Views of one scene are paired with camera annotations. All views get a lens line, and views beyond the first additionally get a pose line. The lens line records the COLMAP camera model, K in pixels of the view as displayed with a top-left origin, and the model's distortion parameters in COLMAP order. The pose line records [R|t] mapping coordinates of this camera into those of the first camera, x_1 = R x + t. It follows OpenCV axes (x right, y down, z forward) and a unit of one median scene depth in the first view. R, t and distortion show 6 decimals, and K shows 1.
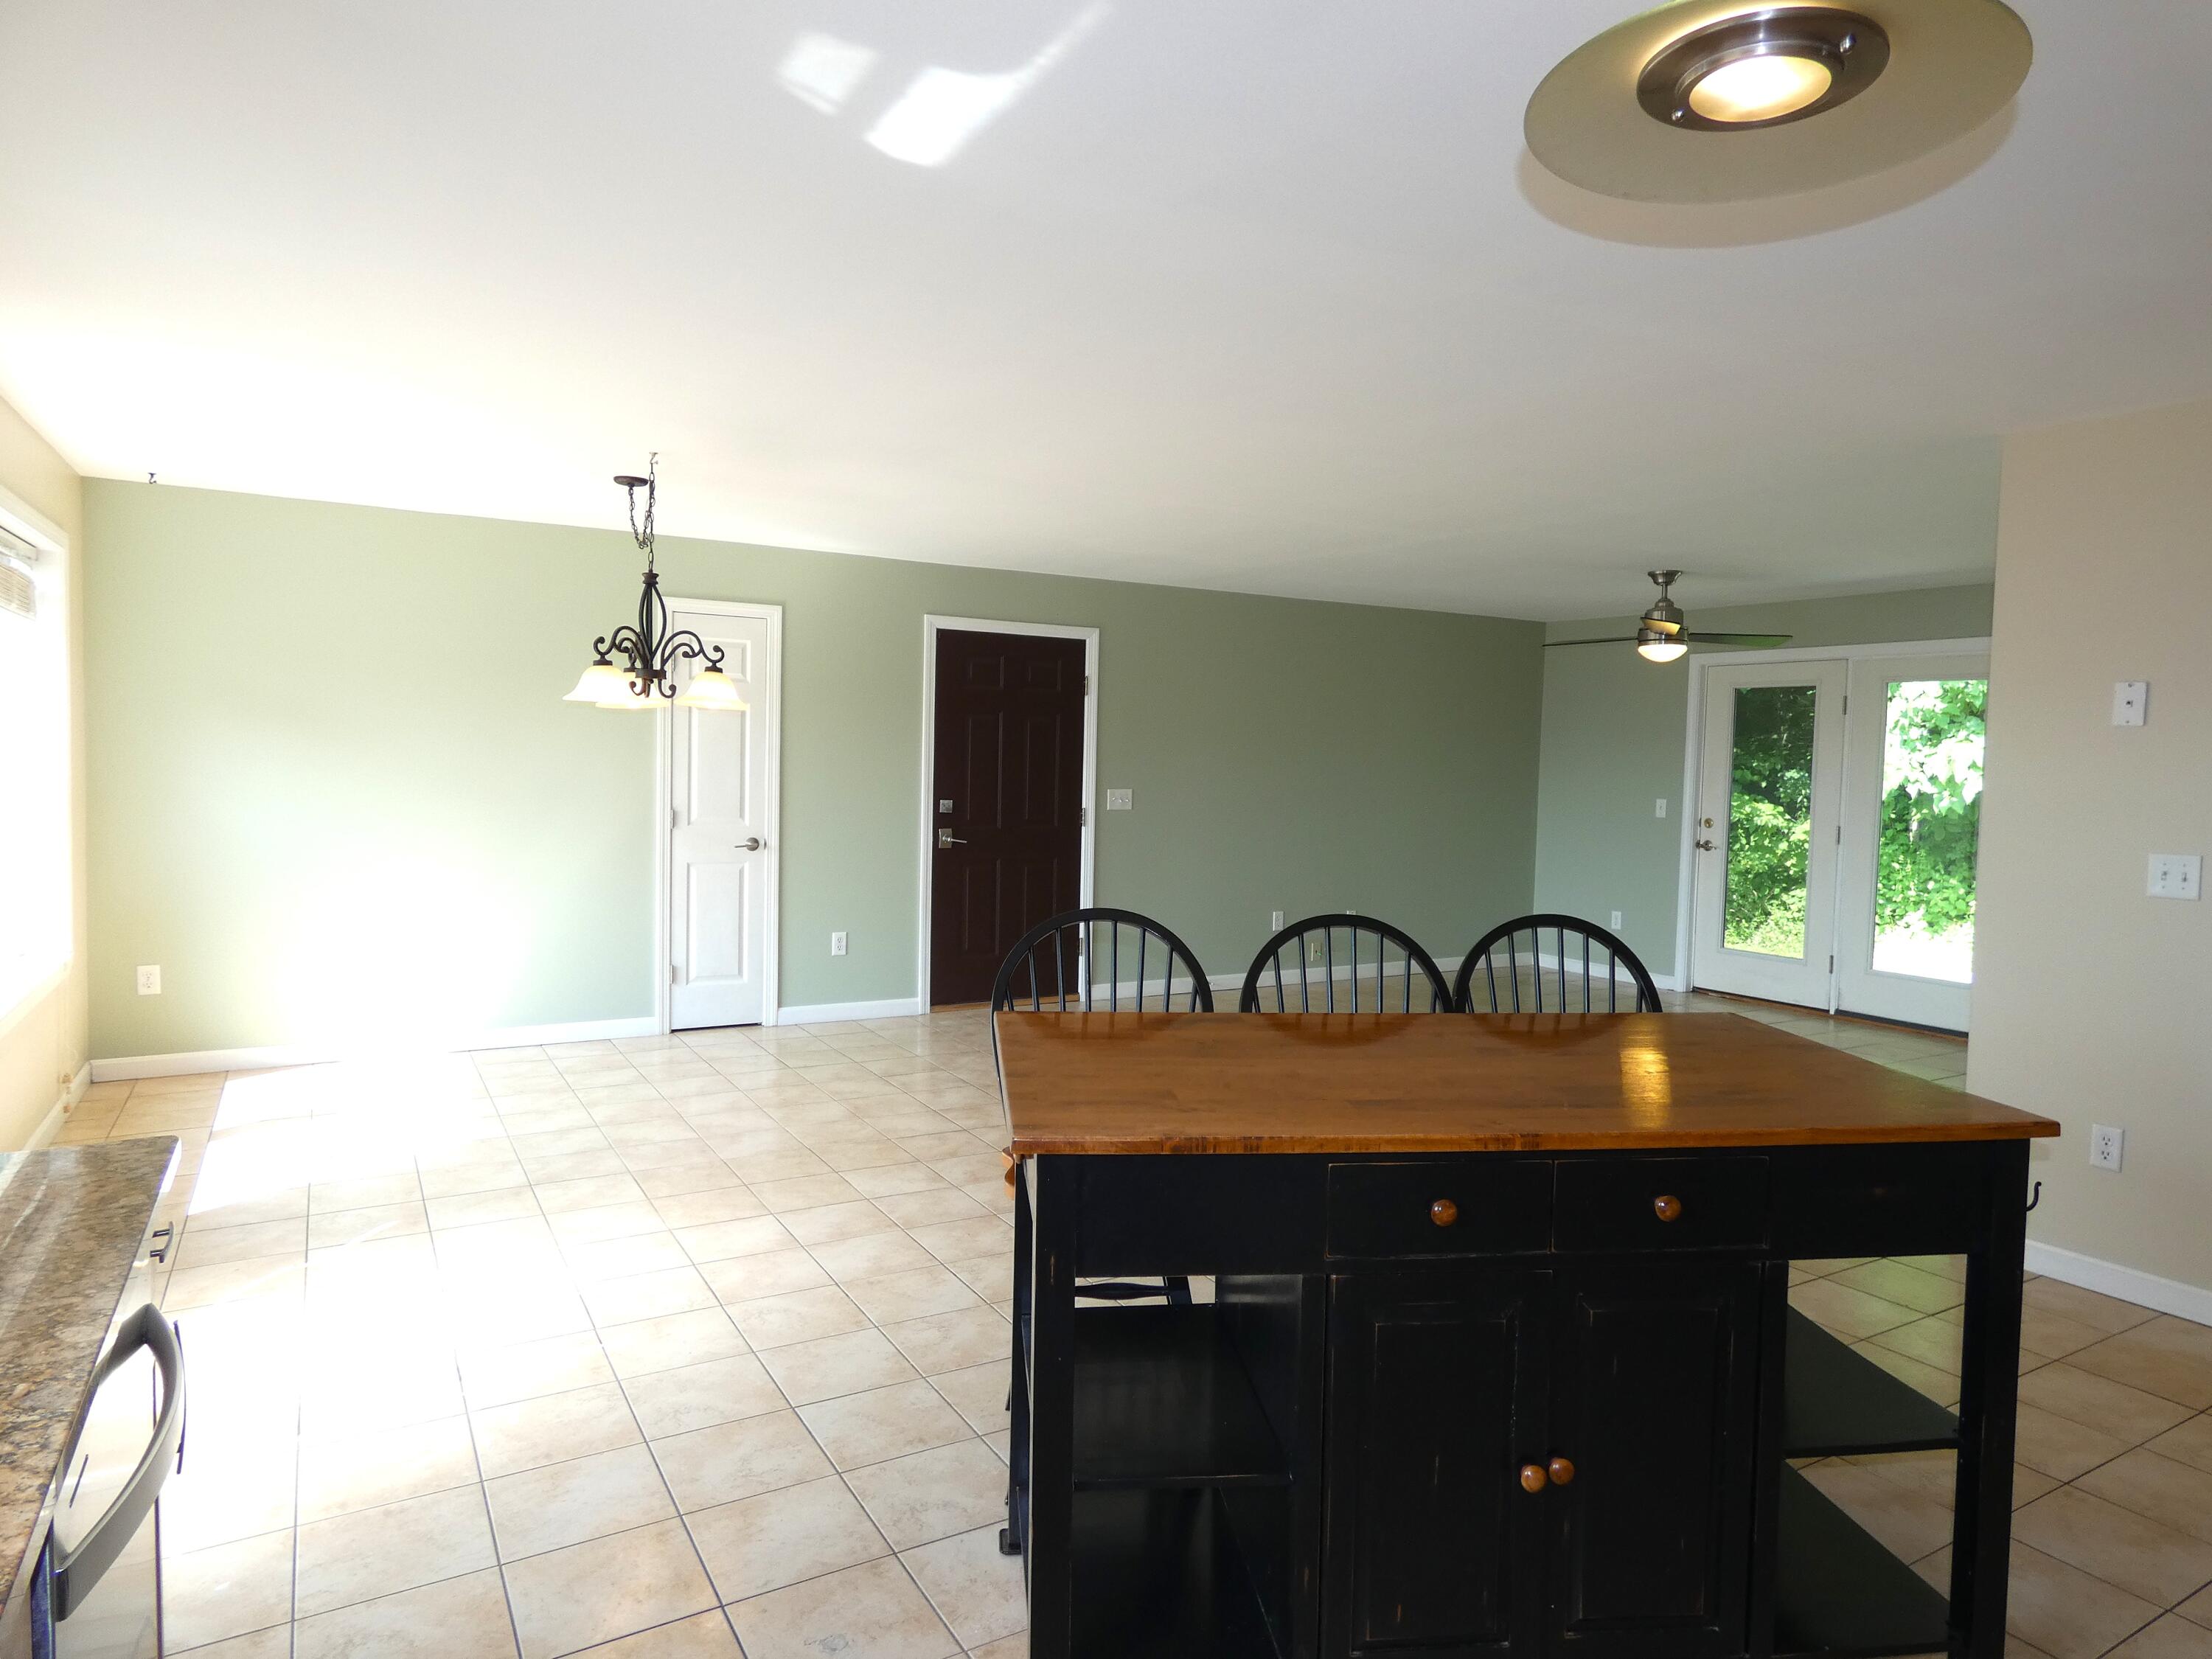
lens RADIAL K [[1331.1, 0, 1100.4], [0, 1331.1, 826.5], [0, 0, 1]] dist [-0.002033, 0.000540]
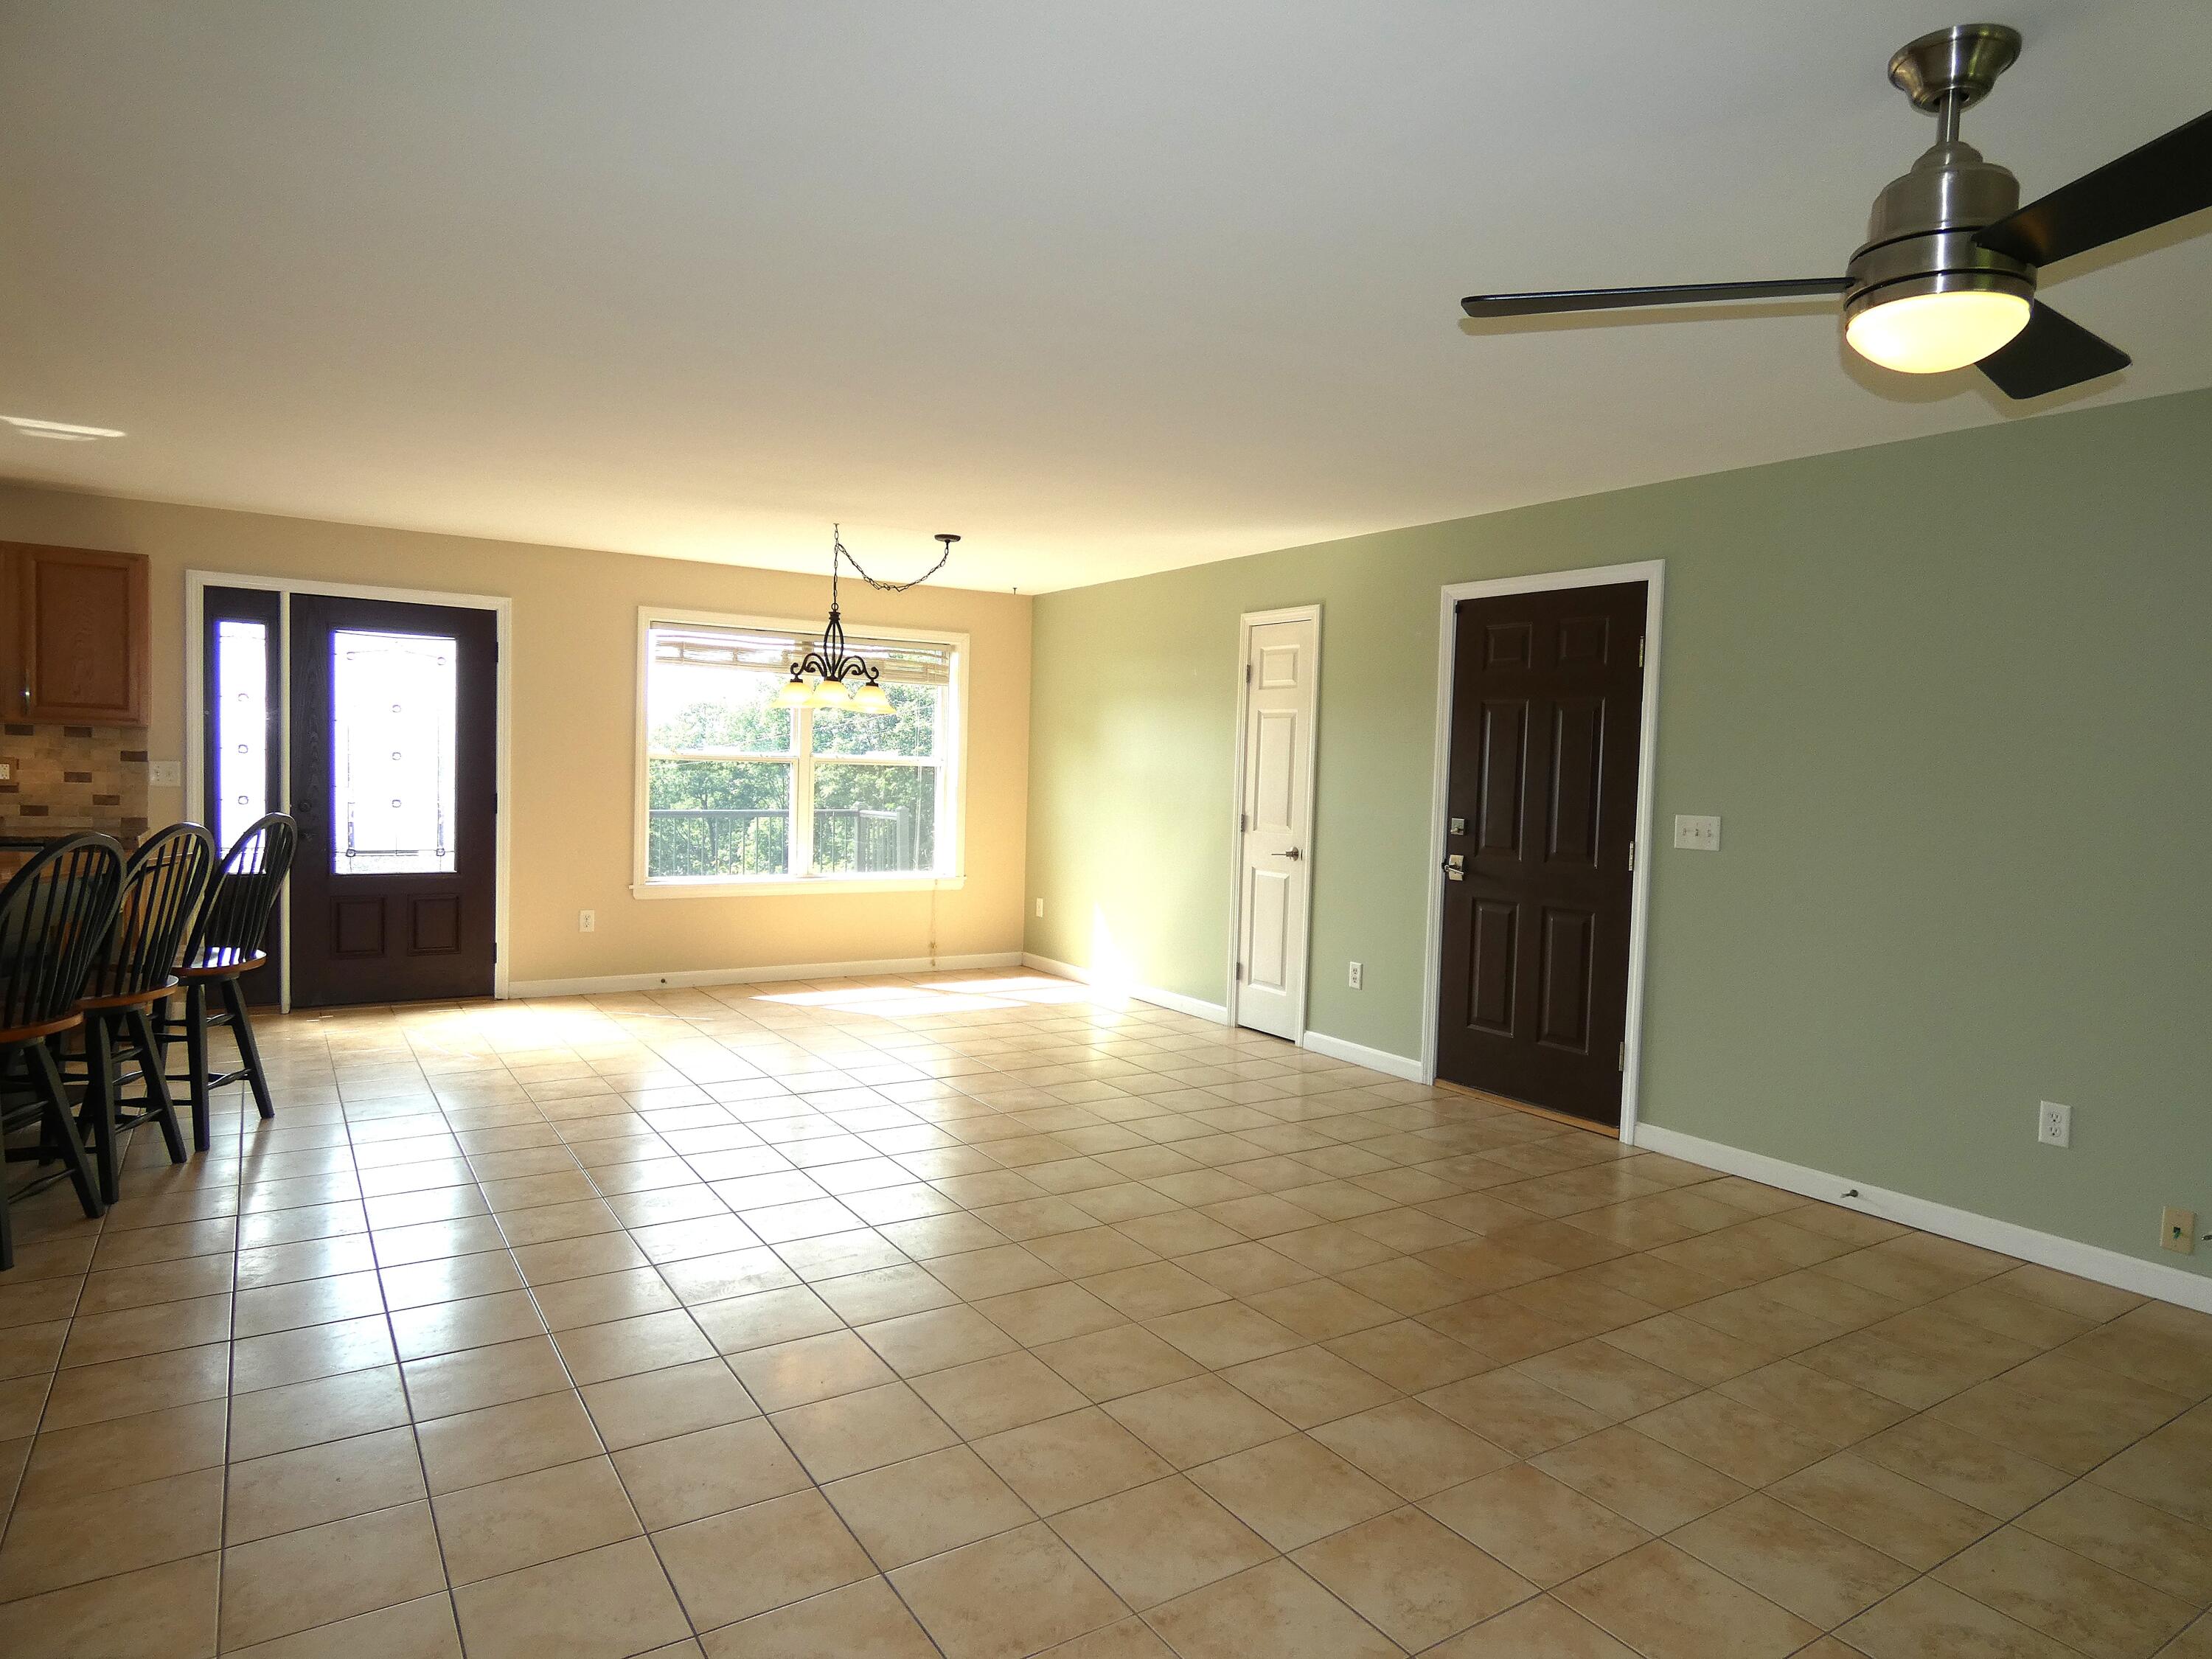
lens RADIAL K [[1331.1, 0, 1135.8], [0, 1331.1, 834.0], [0, 0, 1]] dist [-0.002033, 0.000540]
pose [[0.056631, 0.031069, -0.997912, 0.692859], [-0.081821, 0.996298, 0.026376, -0.017058], [0.995037, 0.080156, 0.058964, 0.822442]]
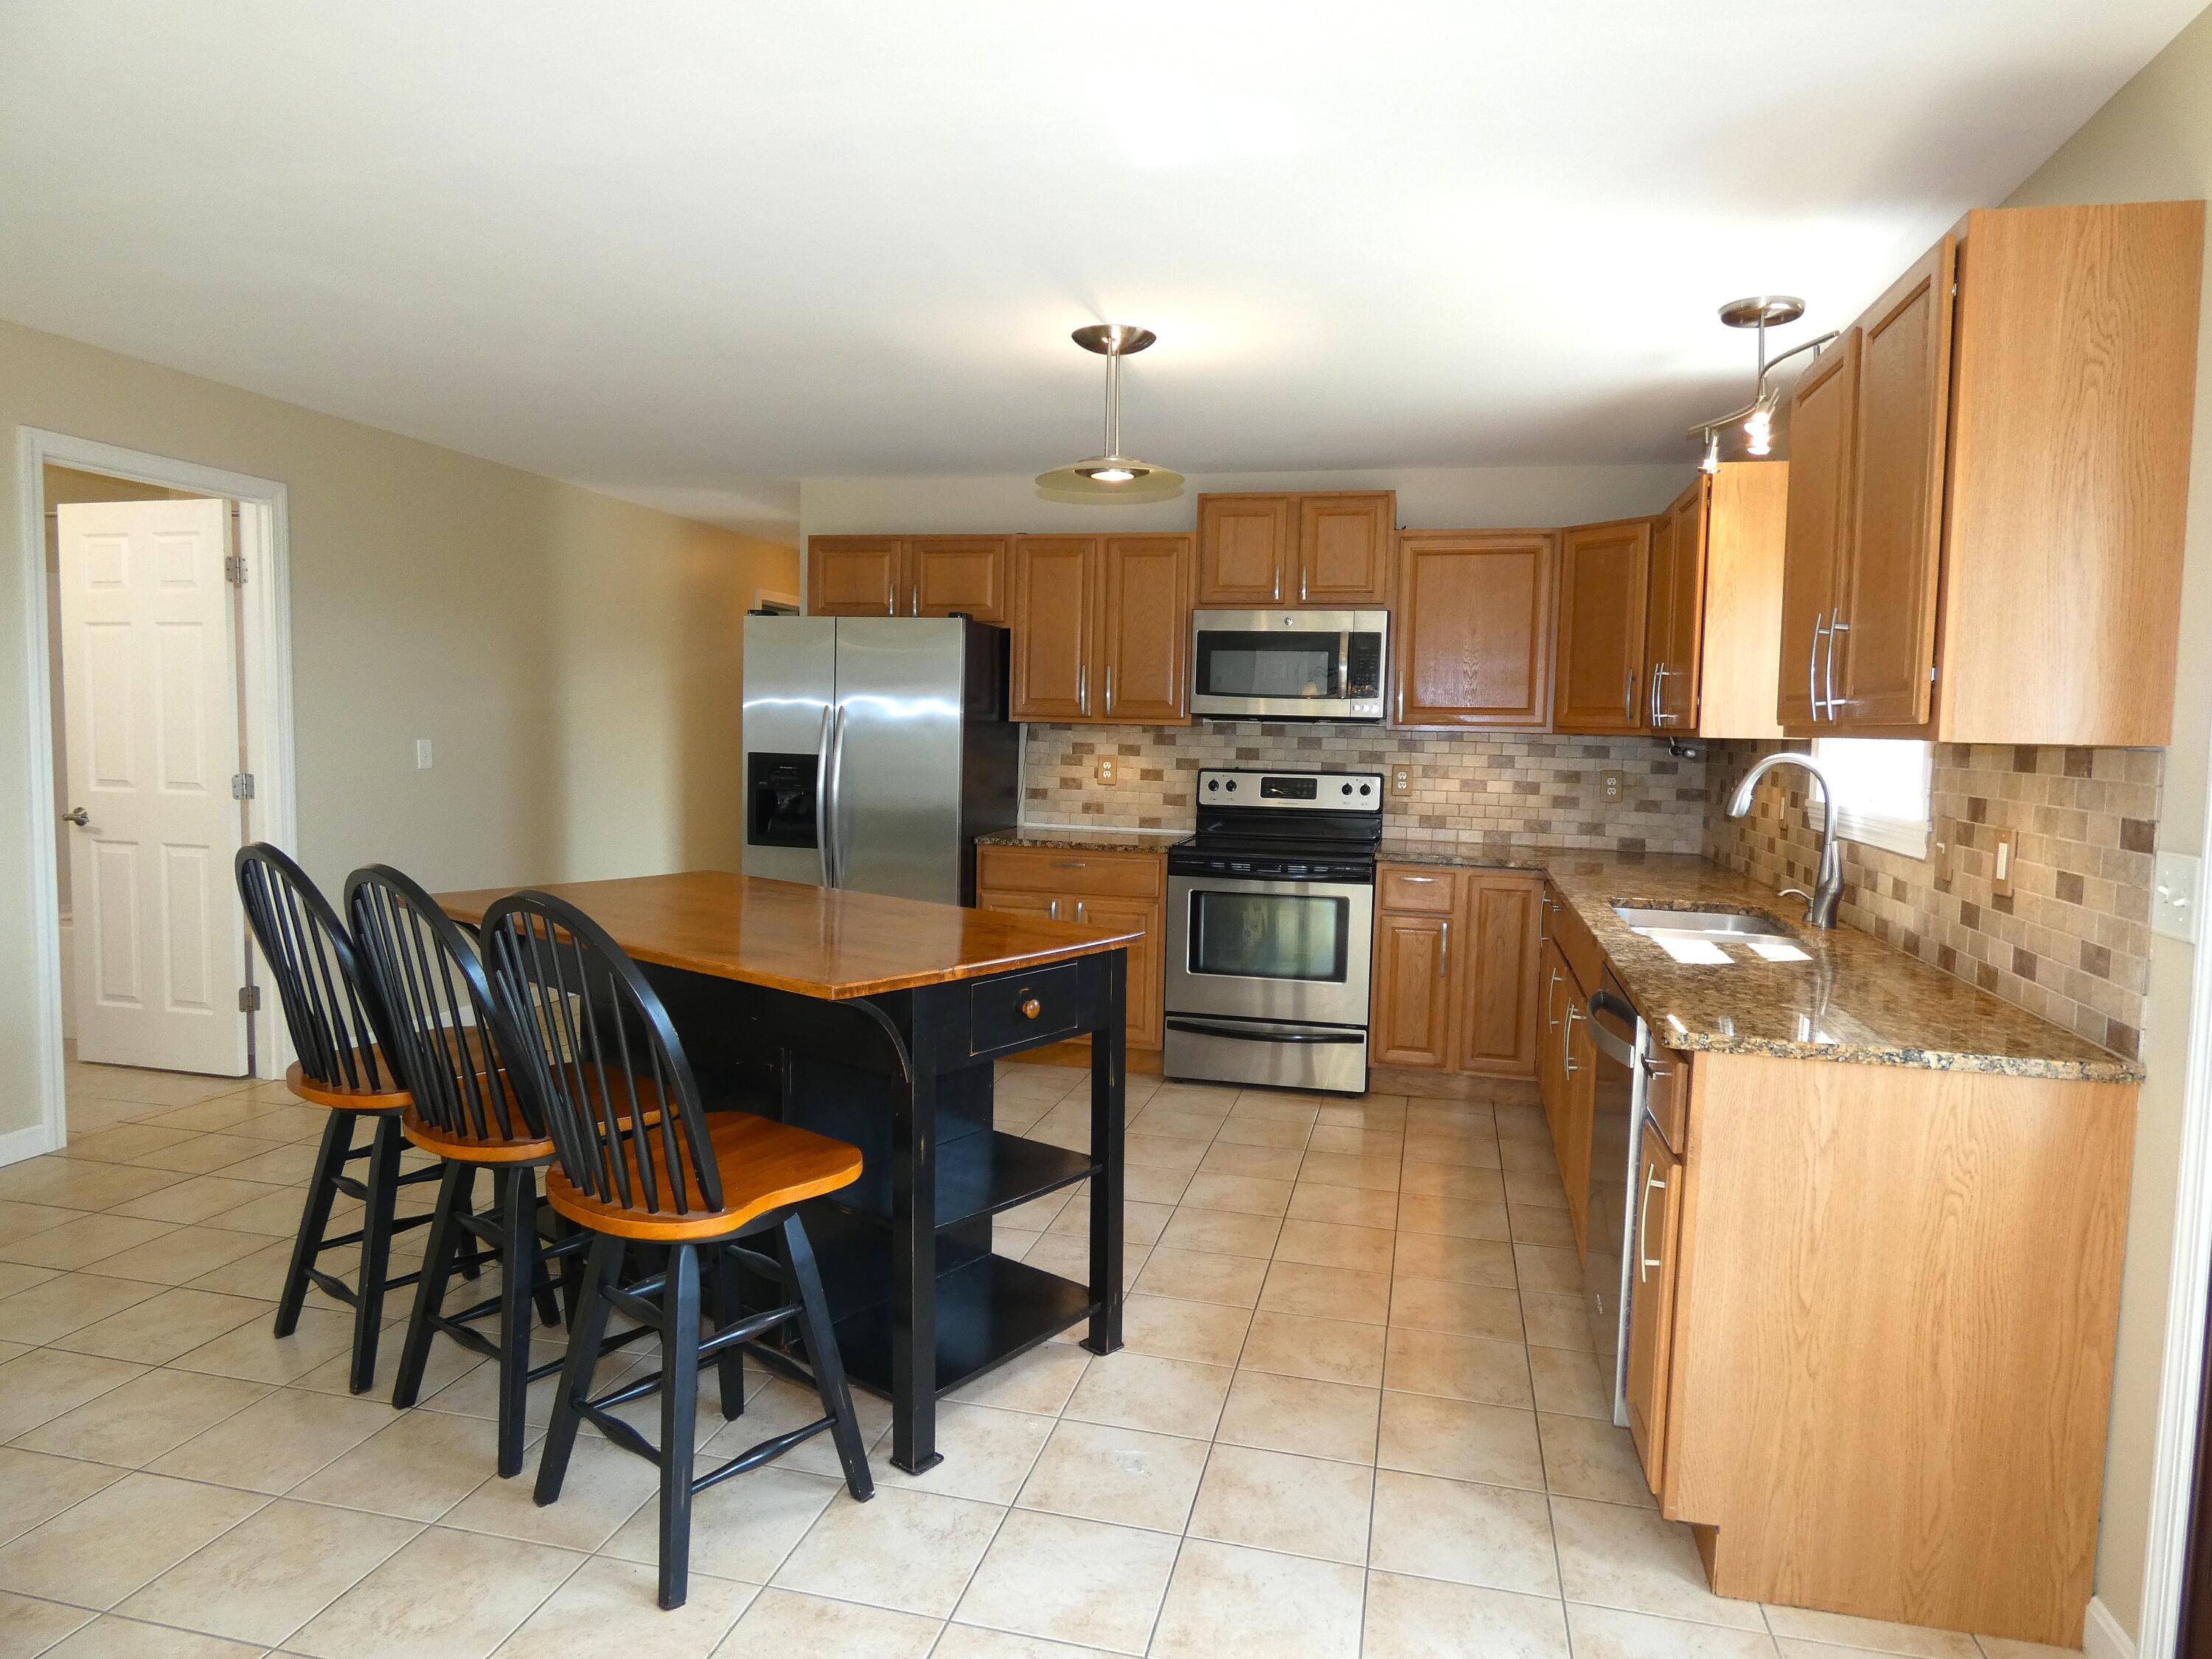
lens RADIAL K [[1331.1, 0, 1117.7], [0, 1331.1, 835.4], [0, 0, 1]] dist [-0.002033, 0.000540]
pose [[-0.720057, -0.095477, 0.687316, -0.288990], [-0.006257, 0.991342, 0.131155, -0.026107], [-0.693887, 0.090138, -0.714420, 0.552182]]
